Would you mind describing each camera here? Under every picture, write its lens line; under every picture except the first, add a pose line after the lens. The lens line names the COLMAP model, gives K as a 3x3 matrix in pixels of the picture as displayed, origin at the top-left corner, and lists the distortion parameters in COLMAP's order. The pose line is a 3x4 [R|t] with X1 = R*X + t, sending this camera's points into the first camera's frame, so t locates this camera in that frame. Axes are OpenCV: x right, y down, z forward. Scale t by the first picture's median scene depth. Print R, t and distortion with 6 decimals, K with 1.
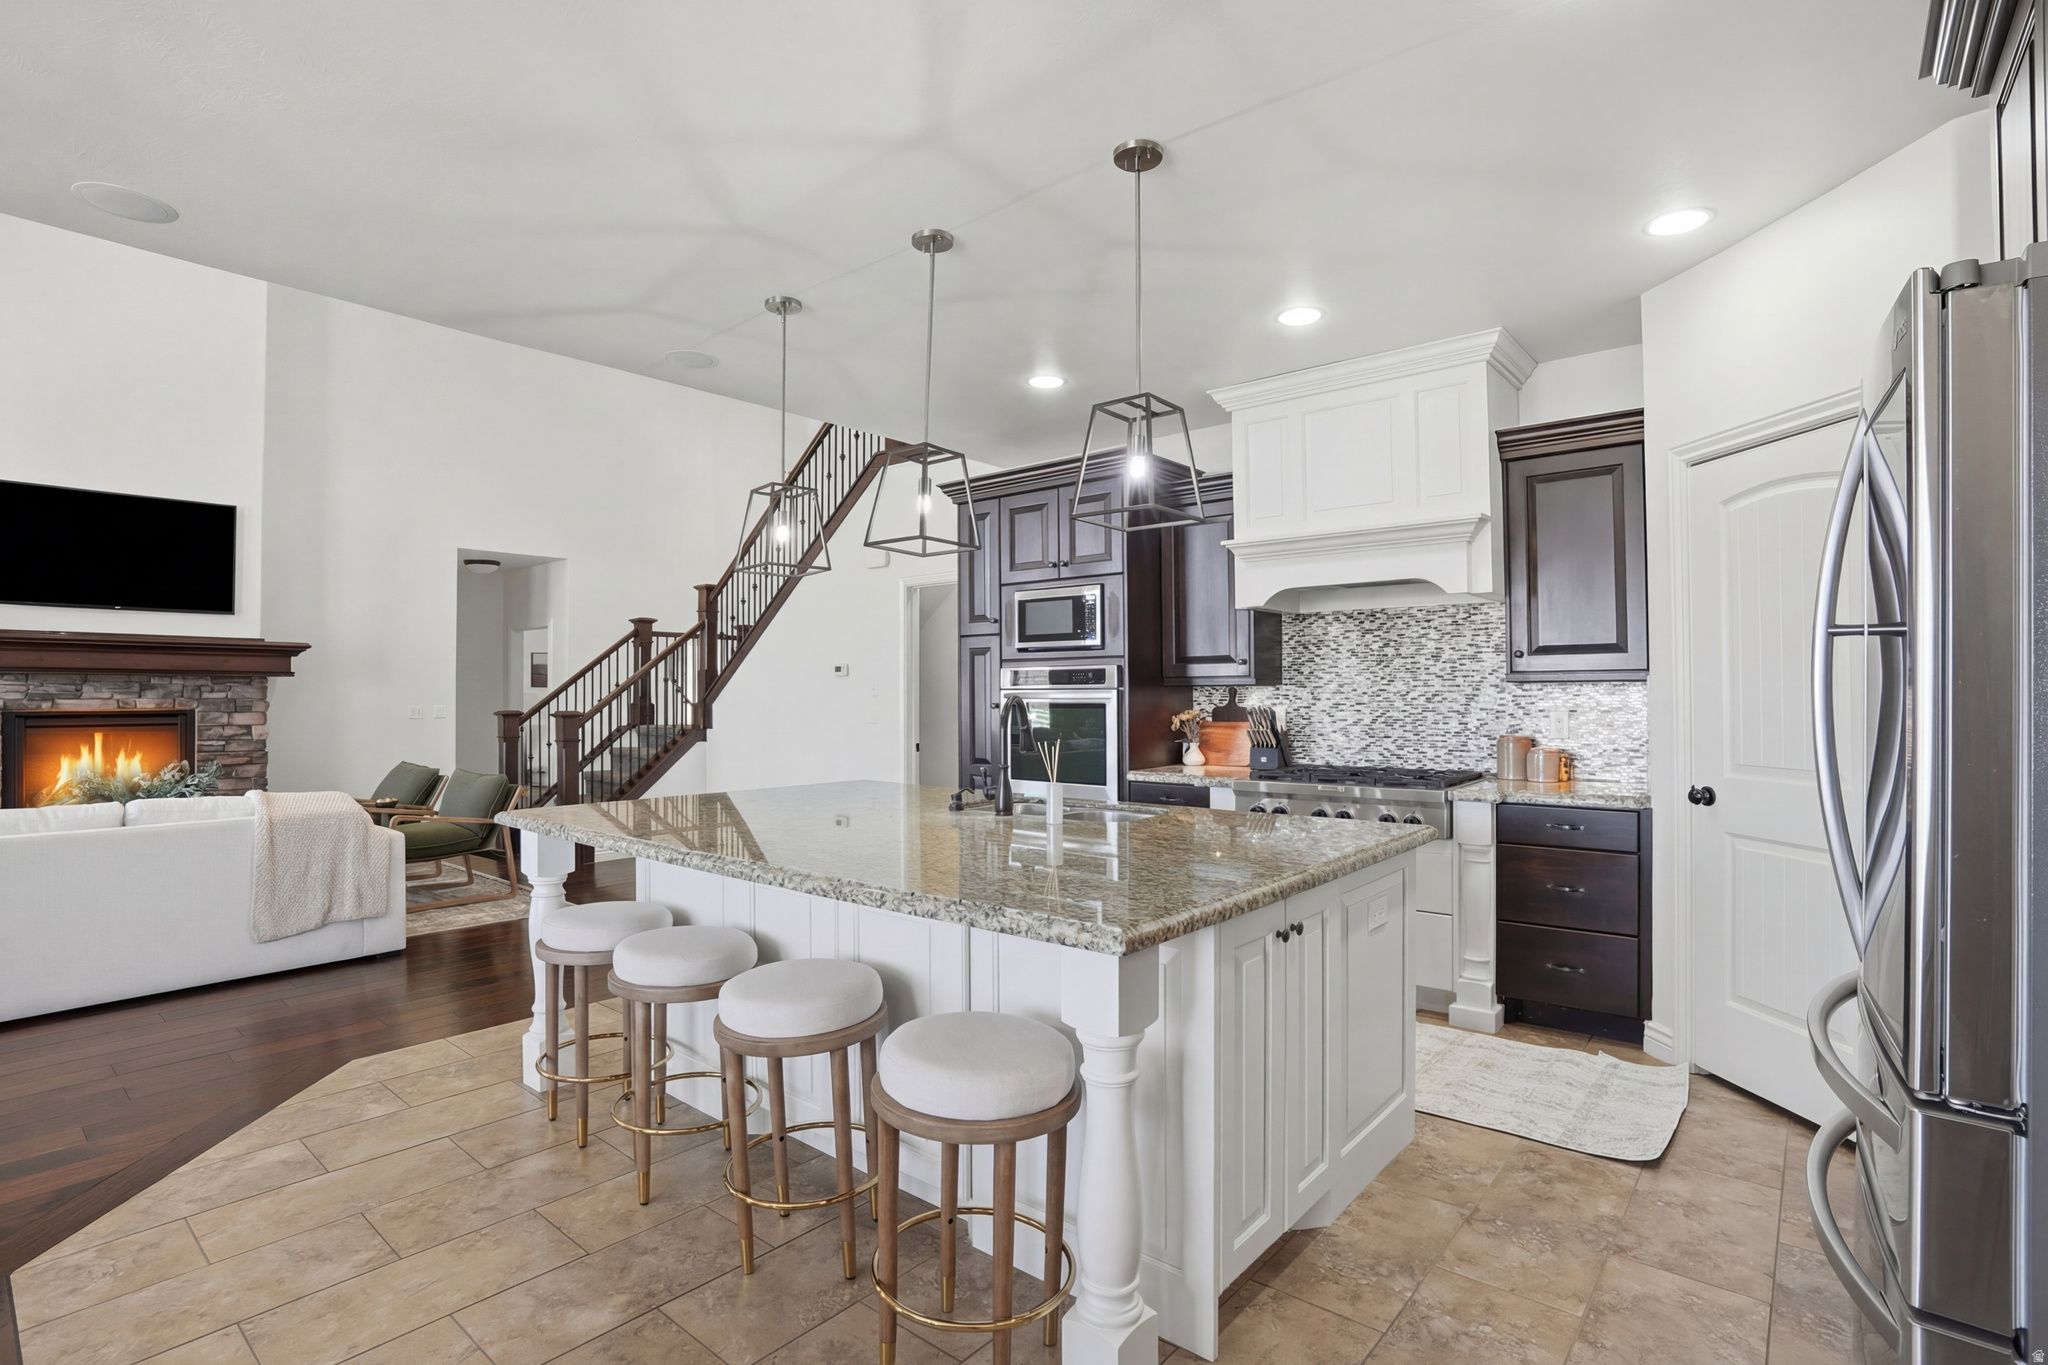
lens RADIAL K [[958.4, 0, 1018.1], [0, 958.4, 684.8], [0, 0, 1]] dist [-0.057726, 0.017091]
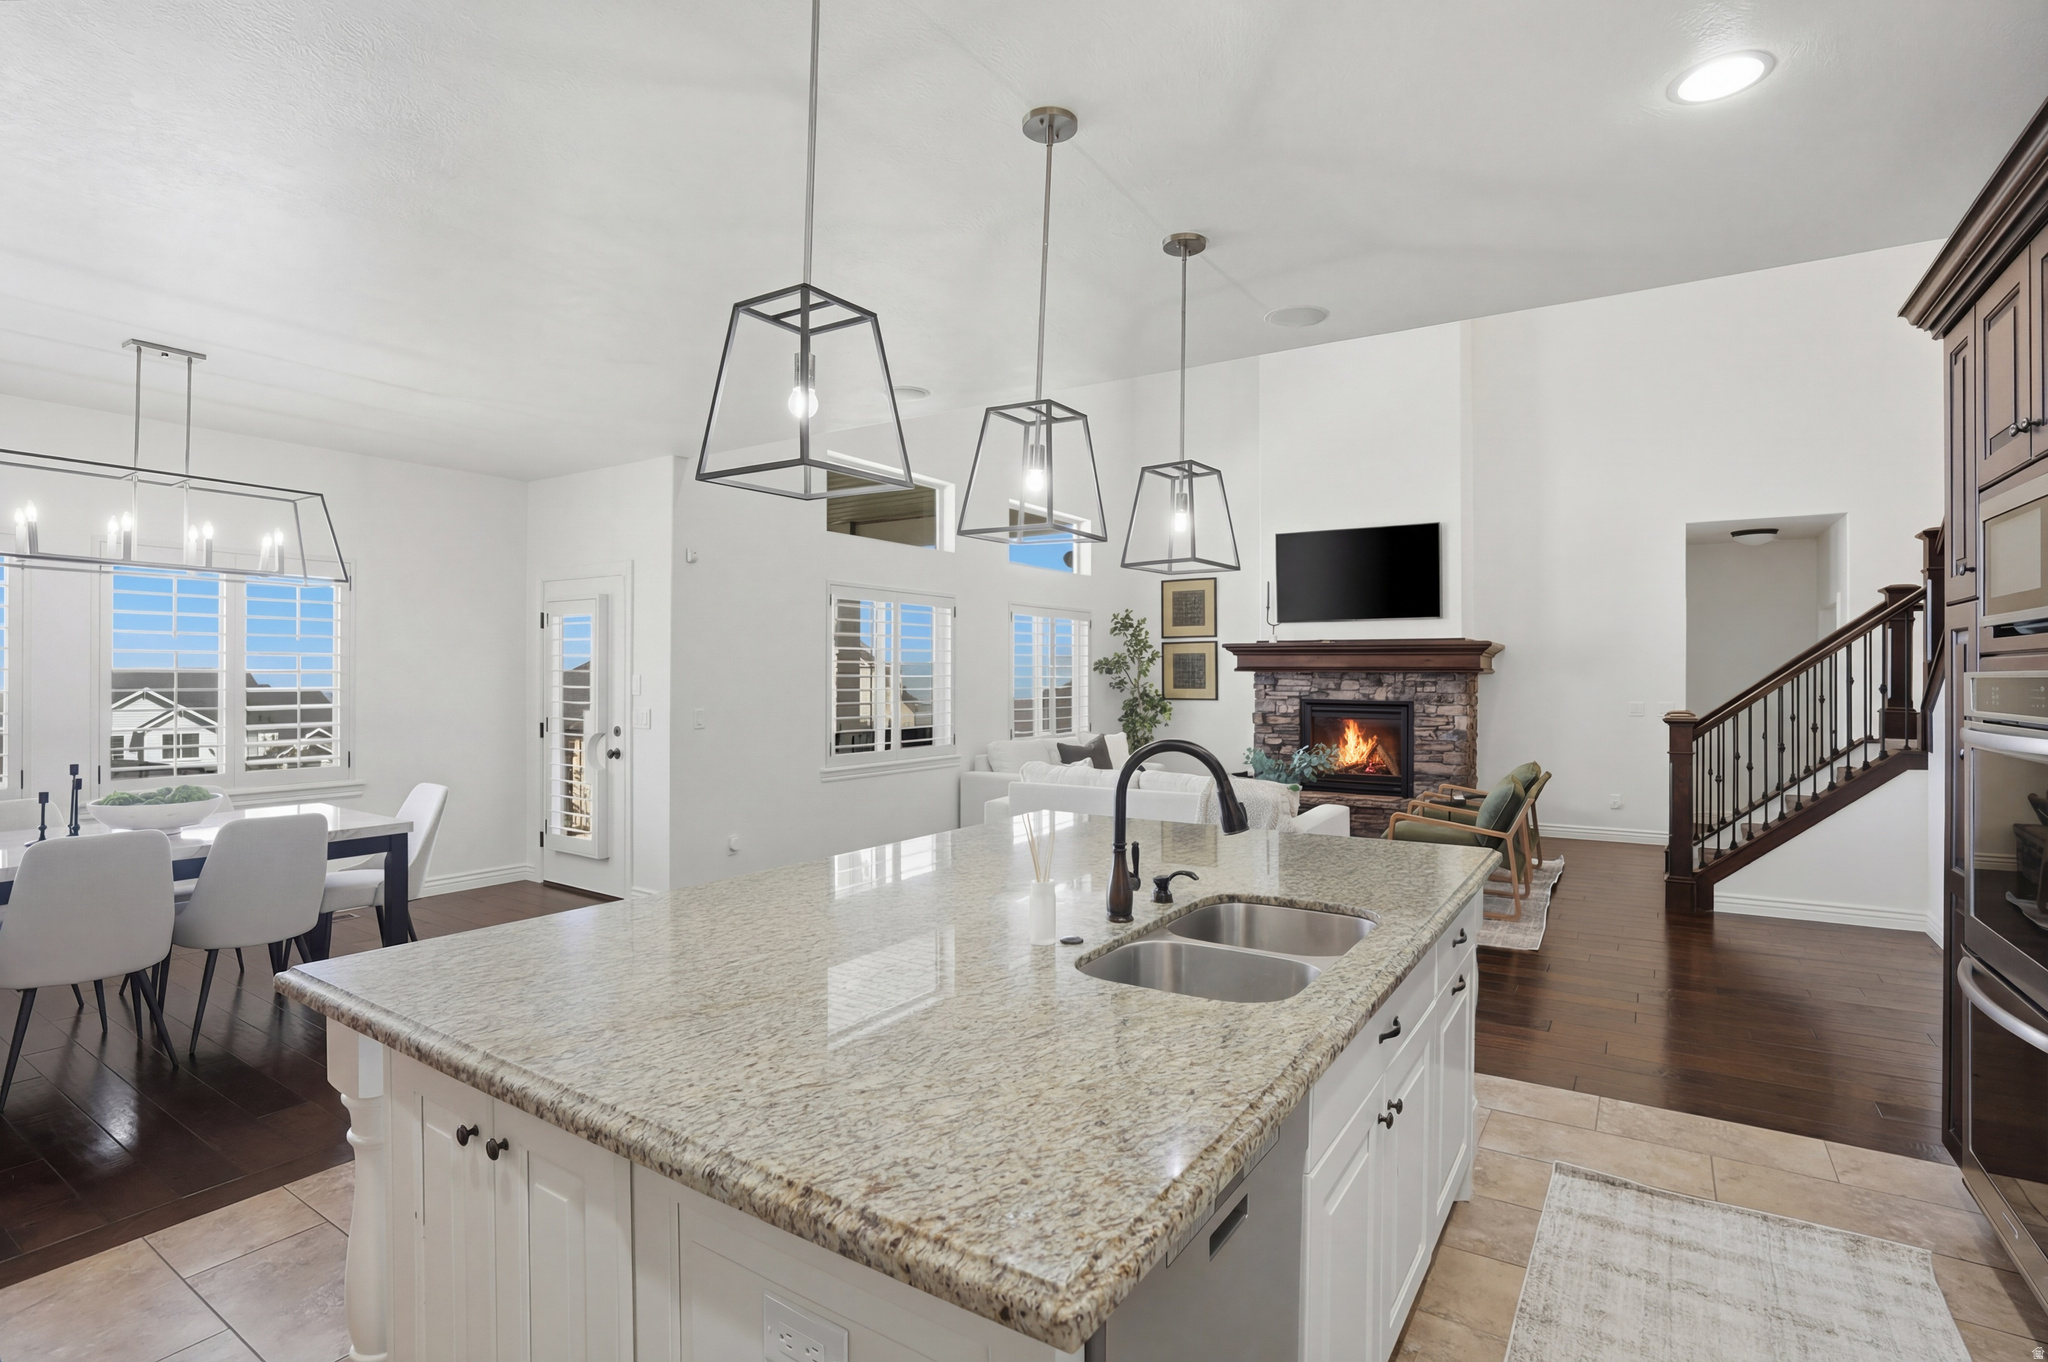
lens RADIAL K [[958.4, 0, 1018.1], [0, 958.4, 683.3], [0, 0, 1]] dist [-0.057726, 0.017091]
pose [[0.115099, 0.010341, -0.993300, 0.379826], [0.007141, 0.999911, 0.011237, -0.019585], [0.993328, -0.008387, 0.115015, 0.513360]]
